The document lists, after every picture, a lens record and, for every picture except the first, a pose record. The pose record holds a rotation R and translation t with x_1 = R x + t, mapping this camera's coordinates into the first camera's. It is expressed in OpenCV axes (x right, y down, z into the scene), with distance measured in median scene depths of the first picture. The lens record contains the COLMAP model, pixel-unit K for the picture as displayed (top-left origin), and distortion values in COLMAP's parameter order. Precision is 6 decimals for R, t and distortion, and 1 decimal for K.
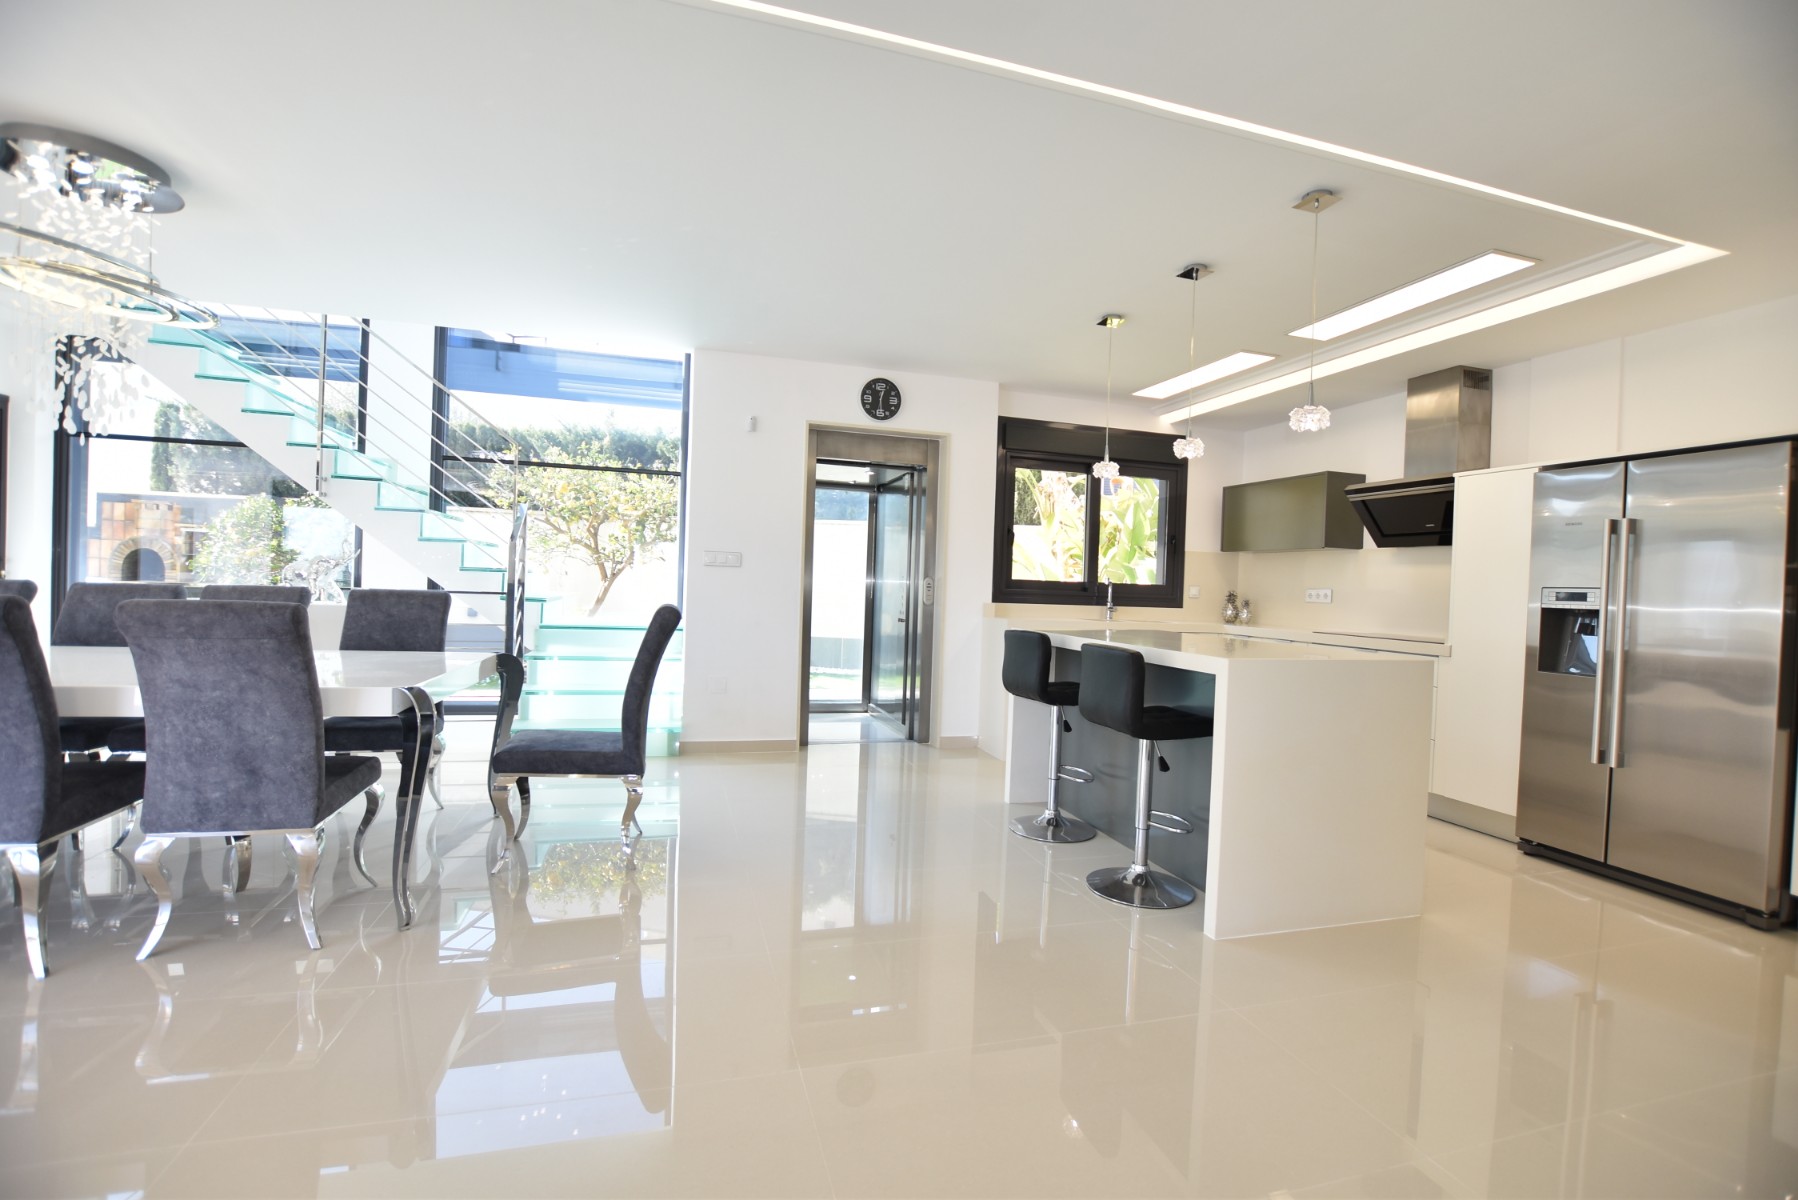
lens RADIAL K [[796.4, 0, 900.5], [0, 796.4, 600.0], [0, 0, 1]] dist [-0.031538, 0.003948]
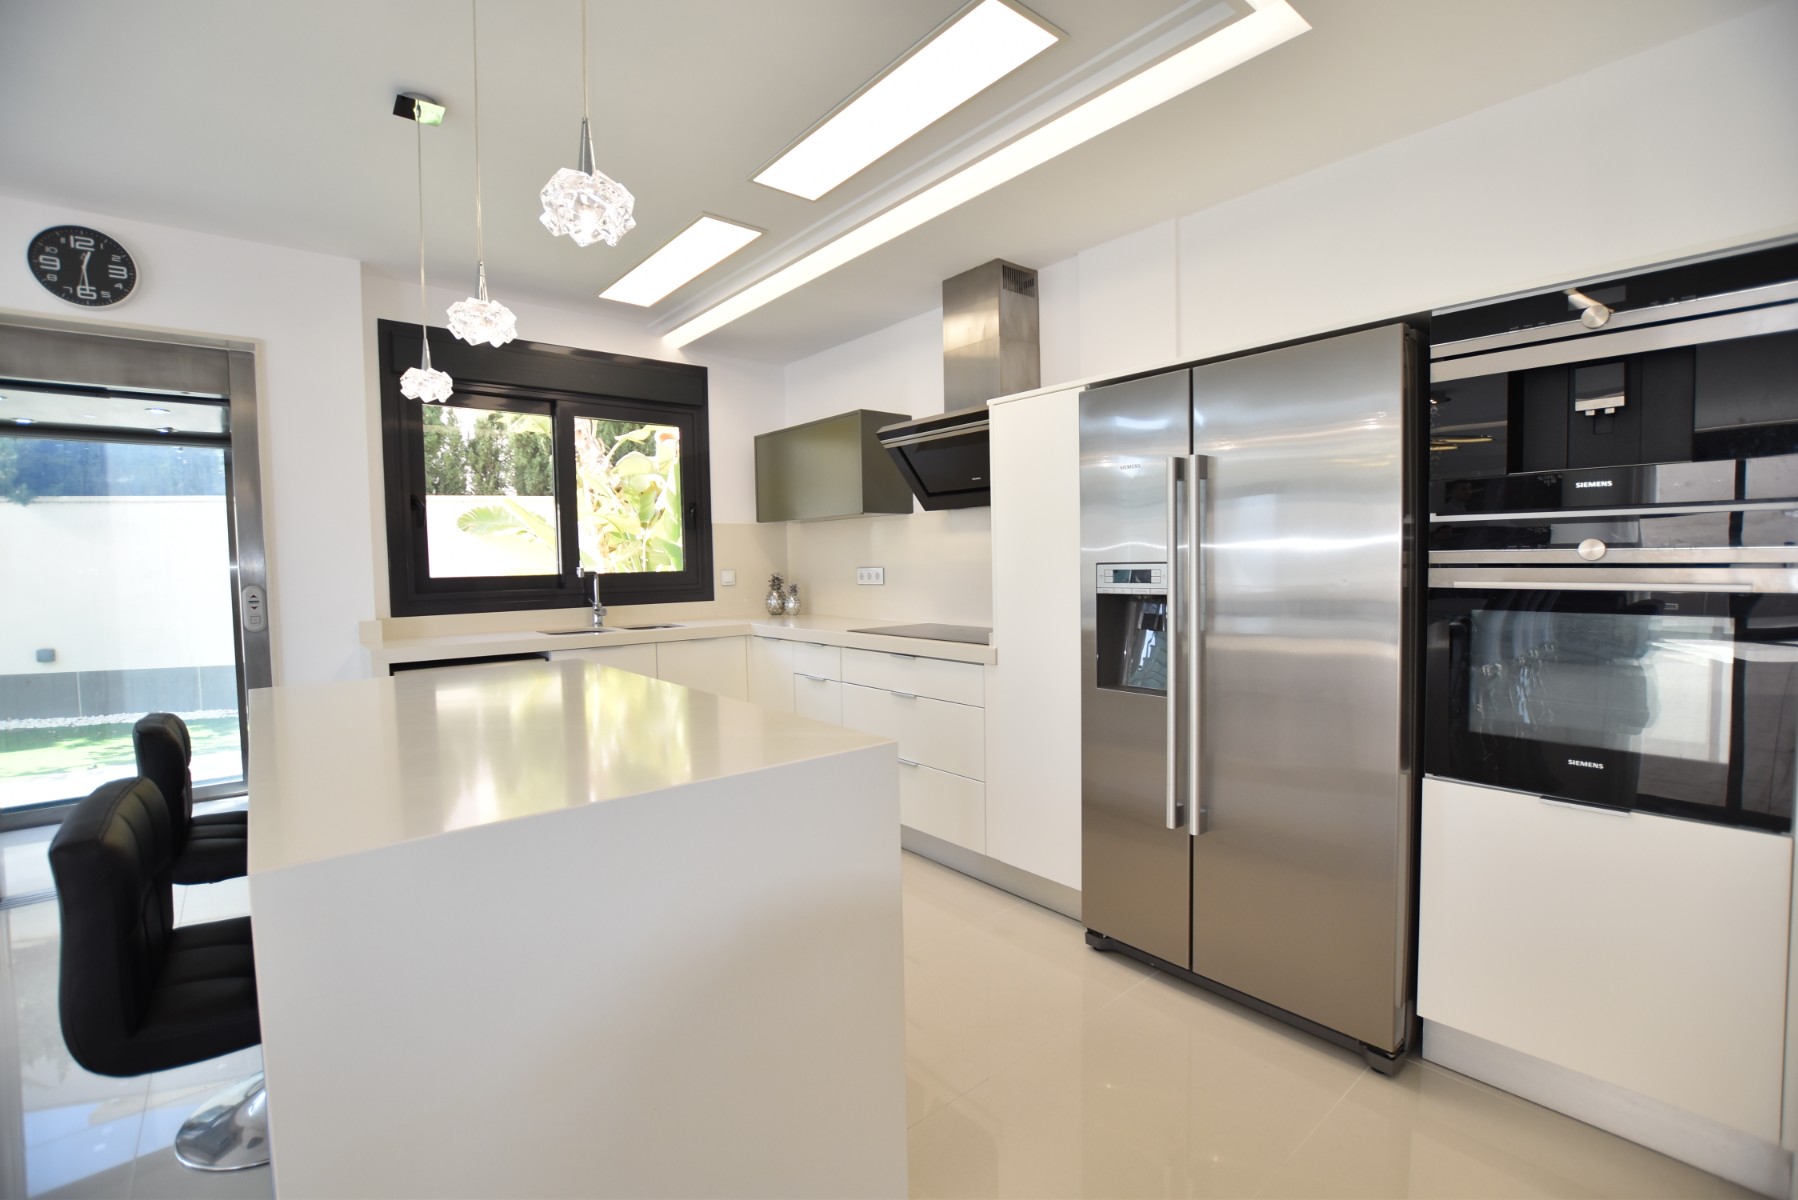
lens RADIAL K [[796.4, 0, 902.7], [0, 796.4, 602.4], [0, 0, 1]] dist [-0.031538, 0.003948]
pose [[0.914368, -0.073392, 0.398176, 0.263577], [0.058441, 0.997059, 0.049574, -0.017301], [-0.400644, -0.022059, 0.915968, 0.293559]]
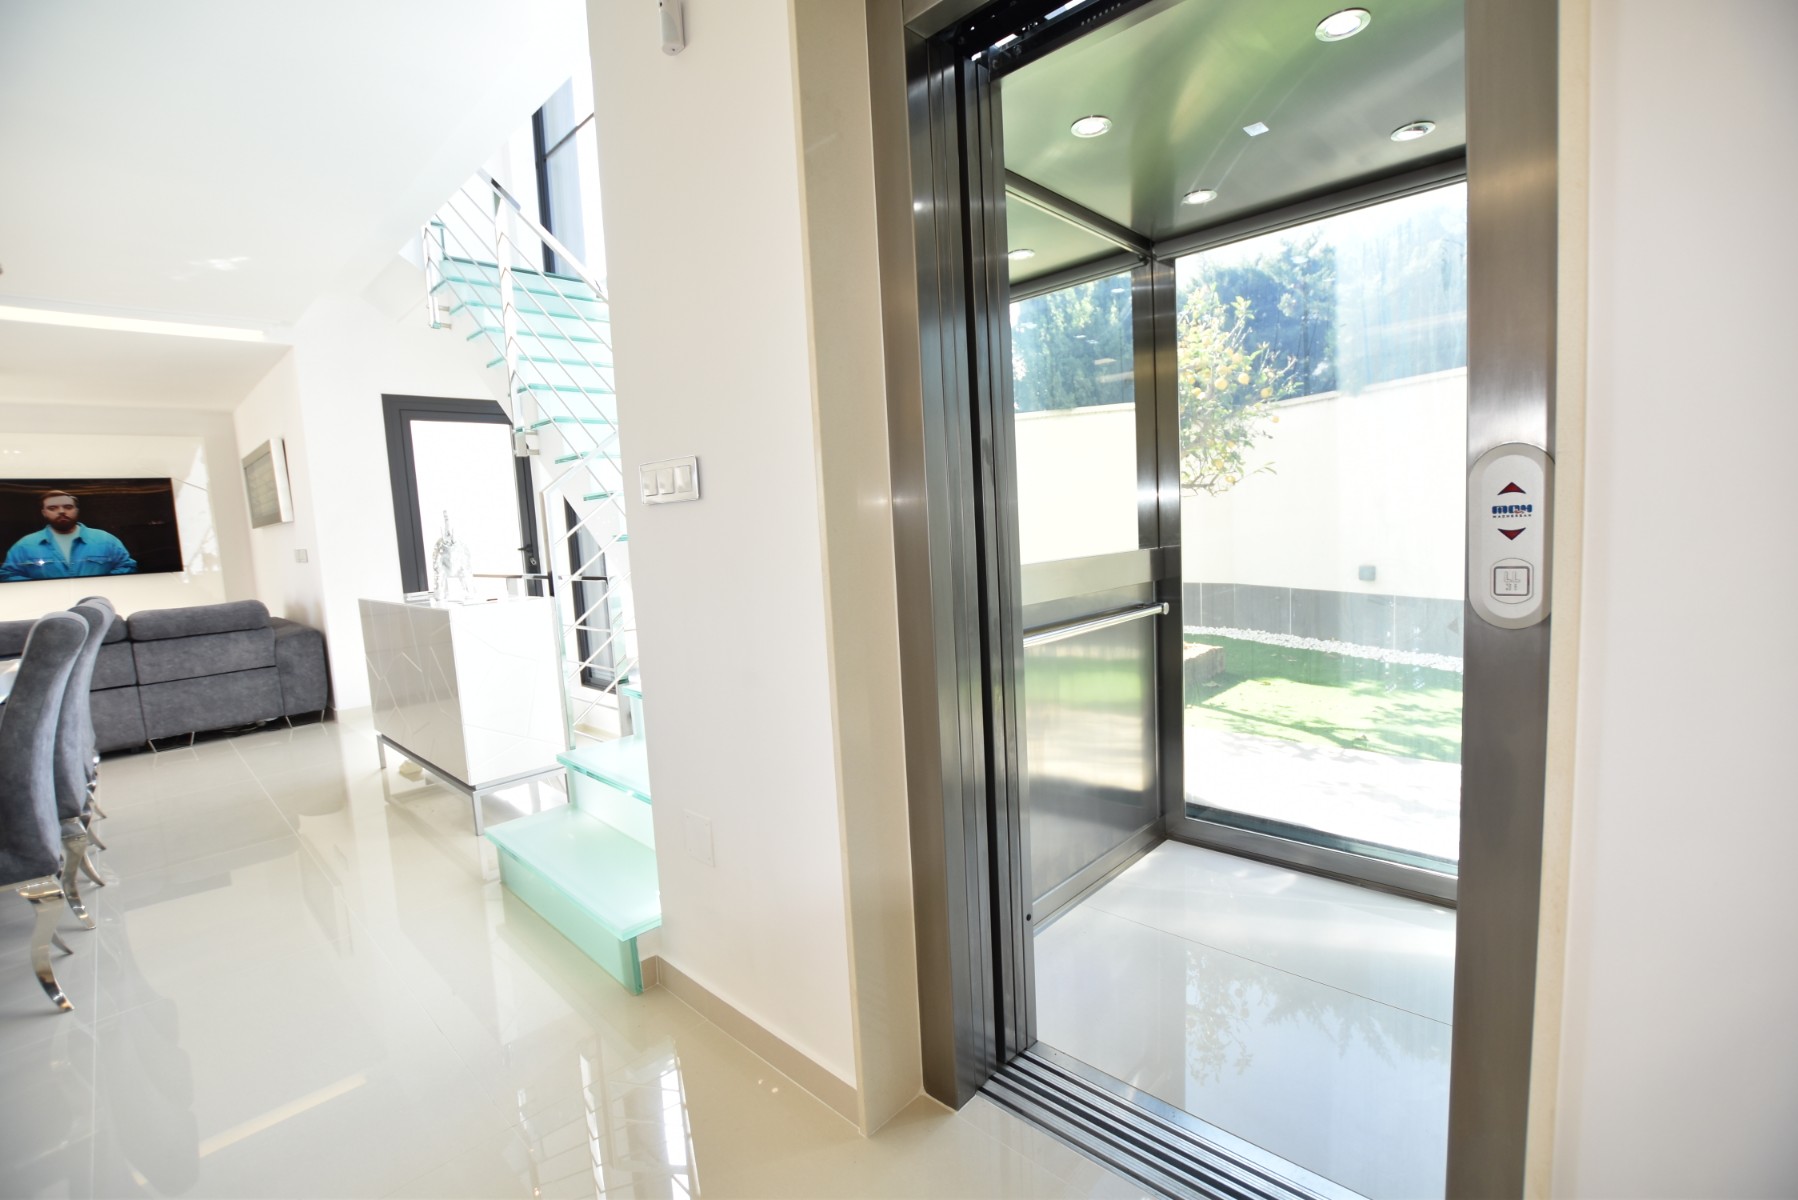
lens RADIAL K [[796.4, 0, 914.8], [0, 796.4, 600.5], [0, 0, 1]] dist [-0.031538, 0.003948]
pose [[0.491757, 0.028603, -0.870263, 0.133892], [0.055634, 0.996386, 0.064185, -0.018015], [0.868953, -0.079980, 0.488388, 0.894875]]
